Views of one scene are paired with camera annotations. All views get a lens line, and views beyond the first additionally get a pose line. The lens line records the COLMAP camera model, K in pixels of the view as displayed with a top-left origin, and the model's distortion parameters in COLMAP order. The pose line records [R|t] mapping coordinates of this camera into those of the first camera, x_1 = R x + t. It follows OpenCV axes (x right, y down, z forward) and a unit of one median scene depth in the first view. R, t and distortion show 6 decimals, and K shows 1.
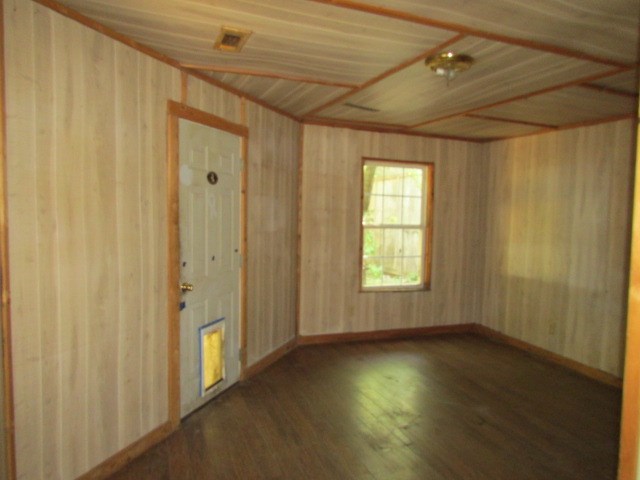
lens RADIAL K [[458.5, 0, 319.4], [0, 458.5, 240.8], [0, 0, 1]] dist [-0.022123, 0.013166]
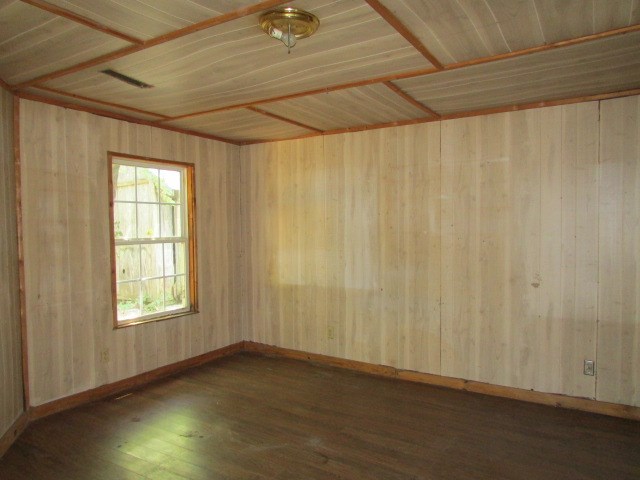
lens RADIAL K [[458.5, 0, 321.5], [0, 458.5, 241.3], [0, 0, 1]] dist [-0.022123, 0.013166]
pose [[0.797552, -0.056677, 0.600582, -0.089609], [0.074143, 0.997238, -0.004350, -0.004421], [-0.598676, 0.047998, 0.799552, 0.190631]]
